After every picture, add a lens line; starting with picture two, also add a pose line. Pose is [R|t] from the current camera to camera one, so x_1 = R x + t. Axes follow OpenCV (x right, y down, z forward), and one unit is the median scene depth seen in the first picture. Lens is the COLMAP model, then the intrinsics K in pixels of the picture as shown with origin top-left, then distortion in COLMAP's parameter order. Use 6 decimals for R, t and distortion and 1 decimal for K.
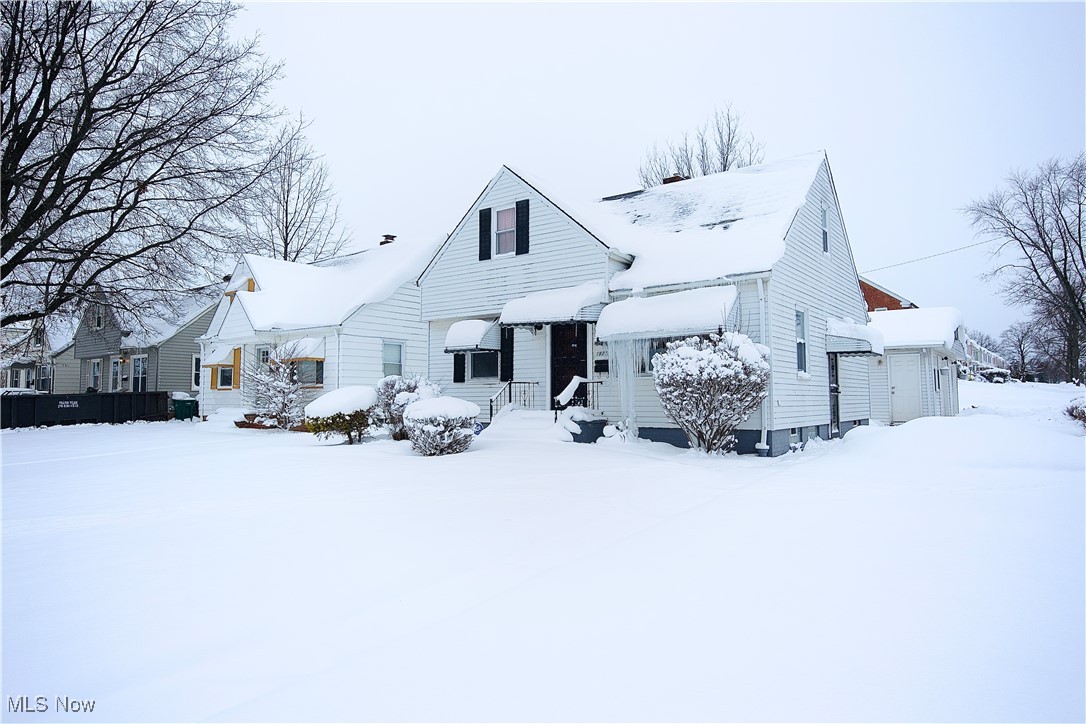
lens RADIAL K [[668.2, 0, 543.0], [0, 668.2, 362.0], [0, 0, 1]] dist [0.034995, 0.001023]
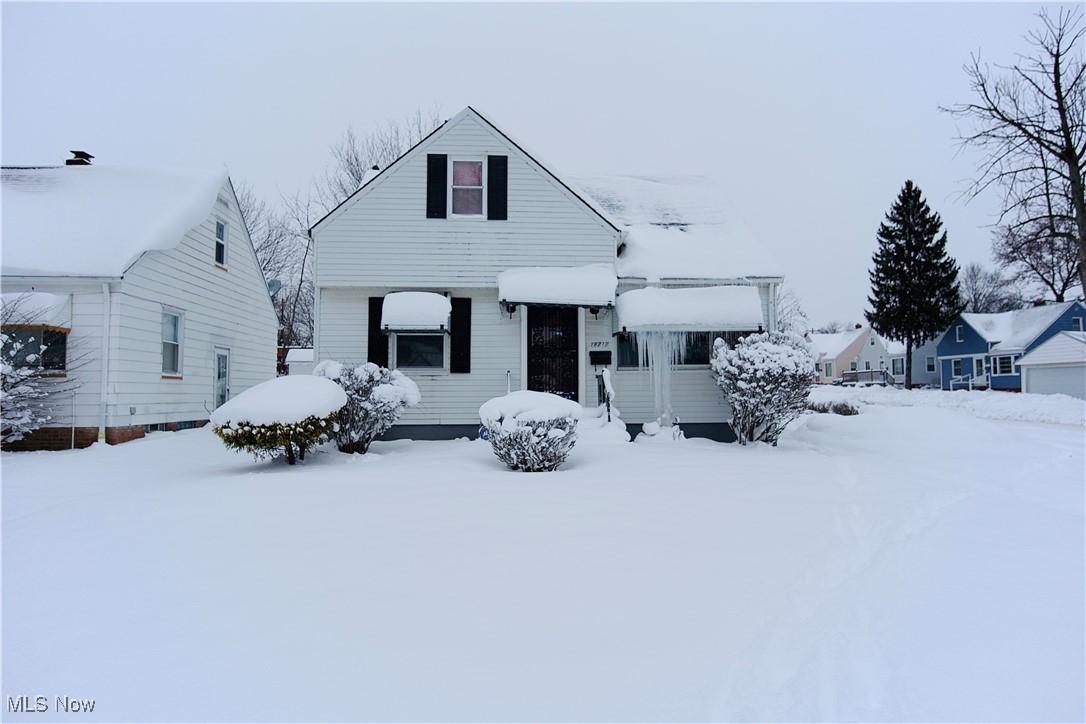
lens RADIAL K [[628.7, 0, 543.0], [0, 628.7, 362.0], [0, 0, 1]] dist [-0.005805, -0.001056]
pose [[0.755476, 0.031826, 0.654403, -0.494227], [-0.034196, 0.999373, -0.009126, 0.020366], [-0.654283, -0.015483, 0.756091, 0.371424]]
